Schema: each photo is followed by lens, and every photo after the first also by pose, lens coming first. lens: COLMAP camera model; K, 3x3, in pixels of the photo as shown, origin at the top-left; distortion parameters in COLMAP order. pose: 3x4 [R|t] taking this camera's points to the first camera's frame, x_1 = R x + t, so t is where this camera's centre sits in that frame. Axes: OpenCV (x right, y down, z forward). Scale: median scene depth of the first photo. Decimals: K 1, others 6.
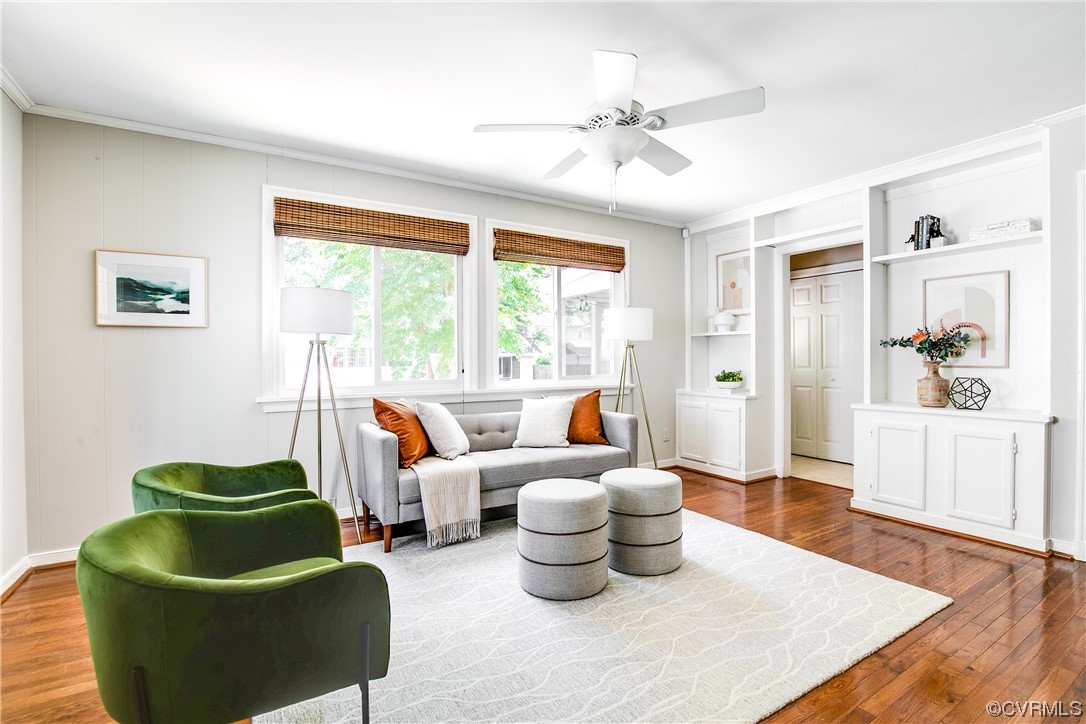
lens RADIAL K [[498.7, 0, 543.0], [0, 498.7, 363.7], [0, 0, 1]] dist [-0.032825, 0.003115]
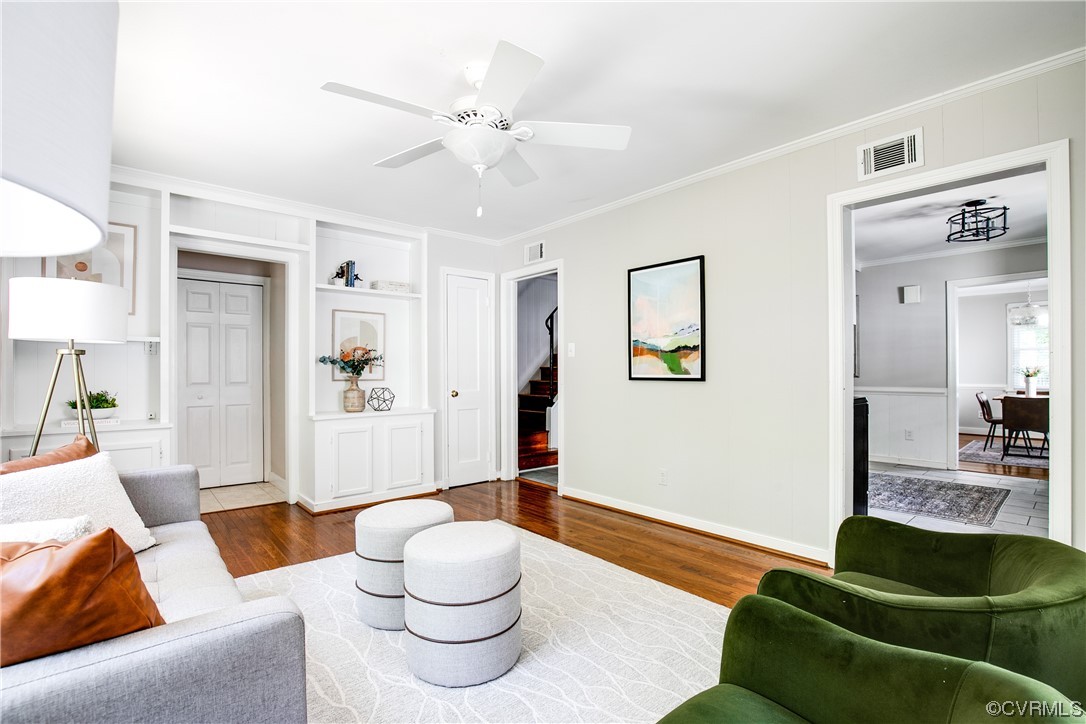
lens RADIAL K [[498.7, 0, 542.9], [0, 498.7, 366.8], [0, 0, 1]] dist [-0.032825, 0.003115]
pose [[-0.165408, 0.015045, 0.986111, -0.554689], [0.012050, 0.999840, -0.013233, -0.006532], [-0.986152, 0.009693, -0.165562, 0.726432]]
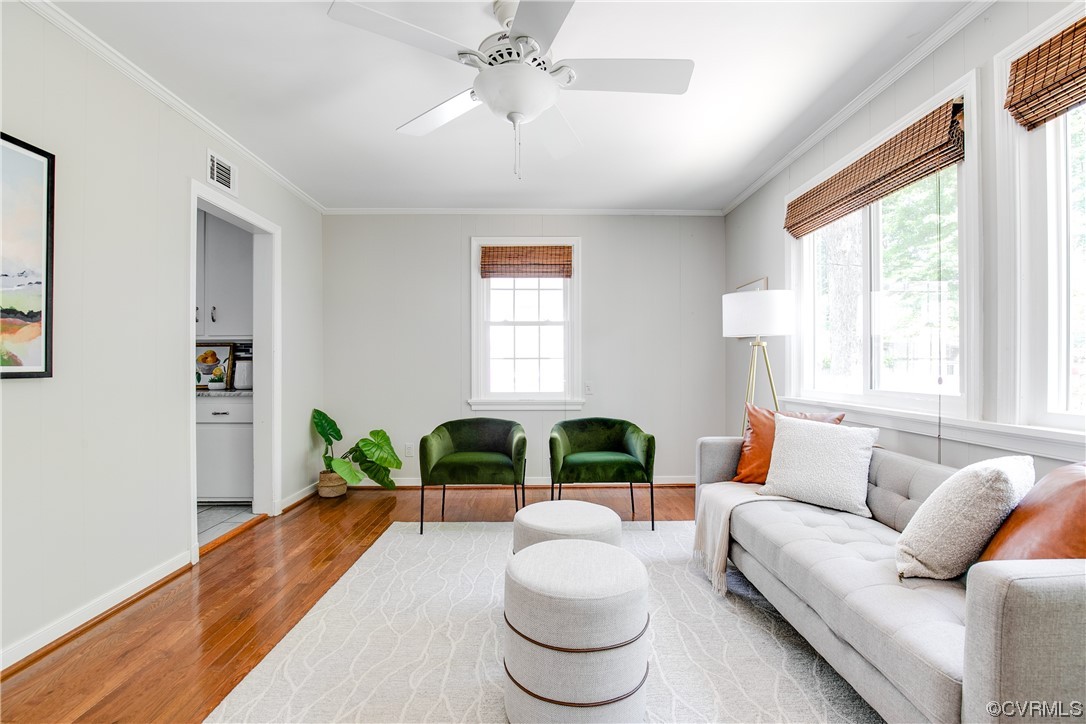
lens RADIAL K [[498.7, 0, 547.2], [0, 498.7, 365.3], [0, 0, 1]] dist [-0.032825, 0.003115]
pose [[-0.500822, 0.009876, -0.865494, 0.561000], [0.002197, 0.999946, 0.010139, -0.004568], [0.865547, 0.003176, -0.500817, 1.004597]]
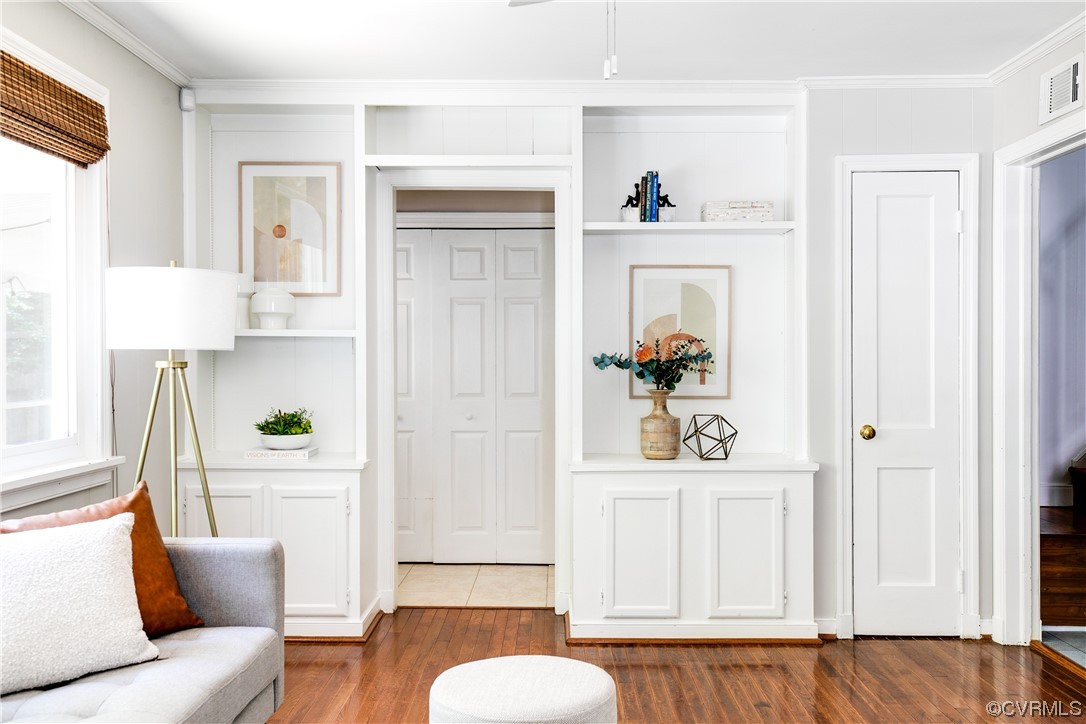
lens RADIAL K [[981.7, 0, 536.7], [0, 981.7, 360.8], [0, 0, 1]] dist [0.022360, 0.011558]
pose [[0.531943, 0.000996, 0.846780, -0.428728], [0.005839, 0.999971, -0.004845, -0.040474], [-0.846760, 0.007521, 0.531922, 0.426431]]
